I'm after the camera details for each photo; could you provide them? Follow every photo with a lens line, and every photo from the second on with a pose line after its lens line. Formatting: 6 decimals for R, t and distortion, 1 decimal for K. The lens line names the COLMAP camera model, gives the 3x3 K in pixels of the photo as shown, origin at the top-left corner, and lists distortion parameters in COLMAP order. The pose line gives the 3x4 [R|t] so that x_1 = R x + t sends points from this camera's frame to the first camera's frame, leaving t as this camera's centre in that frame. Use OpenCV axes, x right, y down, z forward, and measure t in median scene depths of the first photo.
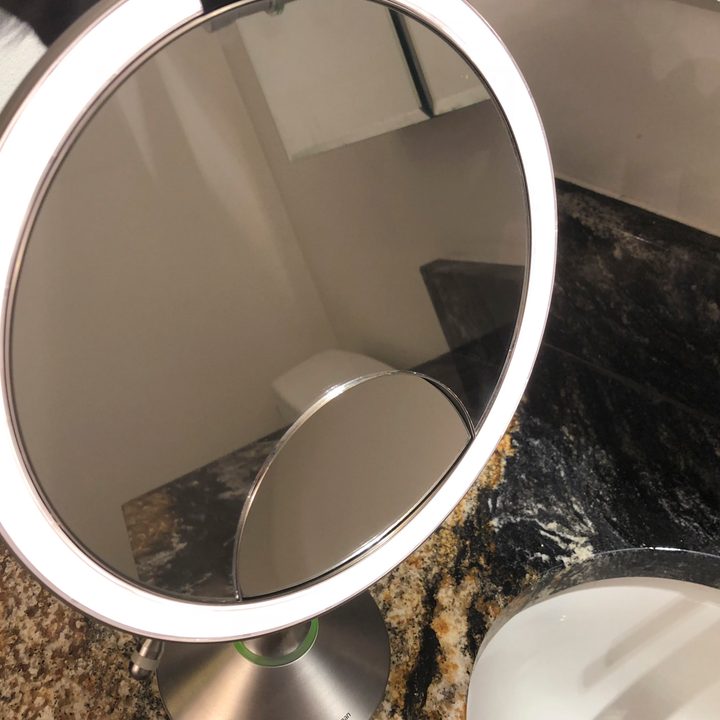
lens RADIAL K [[877.2, 0, 360.0], [0, 877.2, 360.0], [0, 0, 1]] dist [-0.009081, 0.084120]
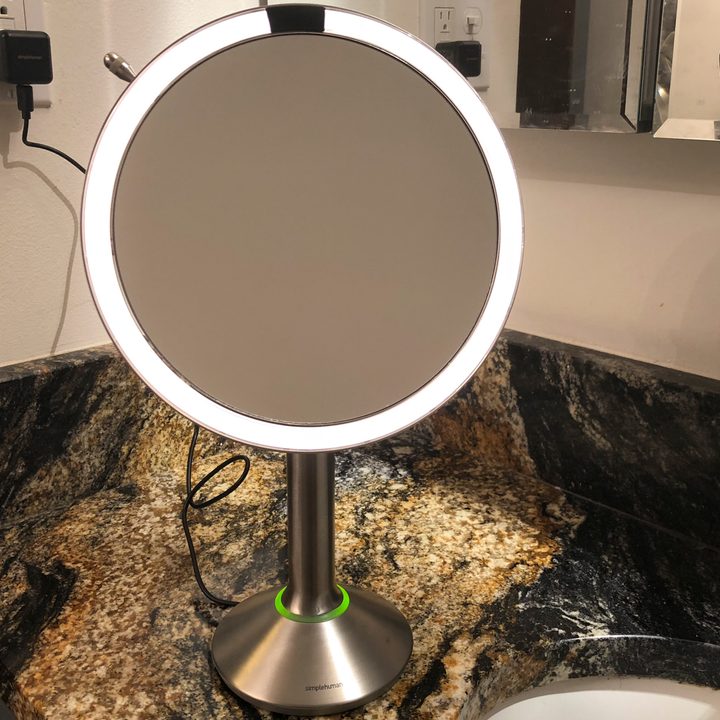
lens RADIAL K [[877.2, 0, 360.0], [0, 877.2, 360.0], [0, 0, 1]] dist [-0.009081, 0.084120]
pose [[0.976294, 0.039032, -0.212902, 0.183629], [-0.123846, 0.907423, -0.401555, 0.380748], [0.177519, 0.418402, 0.890745, -0.138352]]
